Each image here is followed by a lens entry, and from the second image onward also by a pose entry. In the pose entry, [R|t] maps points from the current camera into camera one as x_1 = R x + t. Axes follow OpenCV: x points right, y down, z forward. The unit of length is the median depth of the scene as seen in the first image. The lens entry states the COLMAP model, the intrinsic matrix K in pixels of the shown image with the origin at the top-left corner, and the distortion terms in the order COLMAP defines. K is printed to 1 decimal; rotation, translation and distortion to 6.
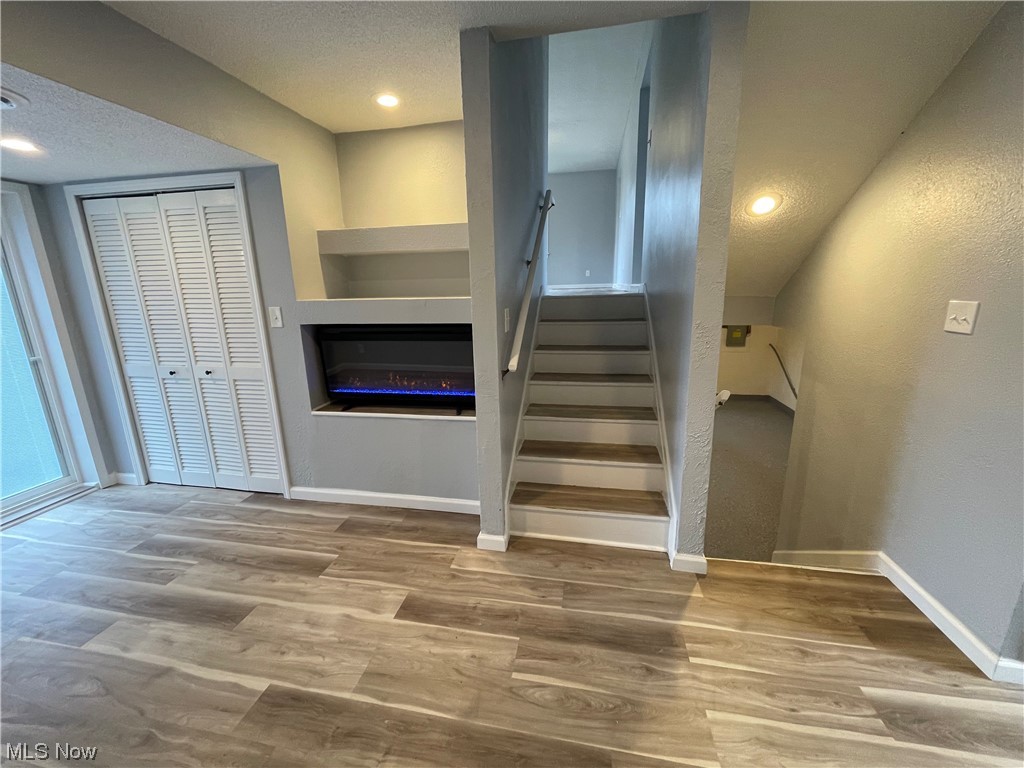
lens RADIAL K [[413.6, 0, 509.9], [0, 413.6, 381.2], [0, 0, 1]] dist [-0.004899, 0.001846]
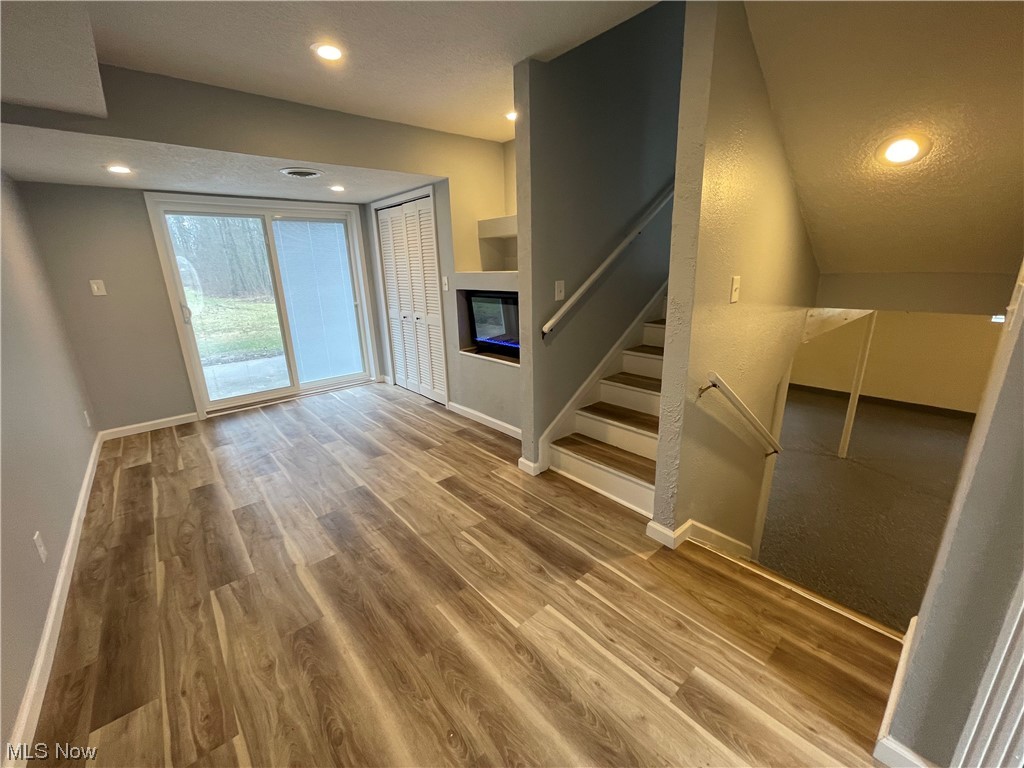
lens RADIAL K [[413.6, 0, 516.3], [0, 413.6, 384.2], [0, 0, 1]] dist [-0.004899, 0.001846]
pose [[0.791959, 0.170241, -0.586360, 0.622207], [-0.132584, 0.985378, 0.107017, 0.008578], [0.596005, -0.007011, 0.802950, -0.039836]]
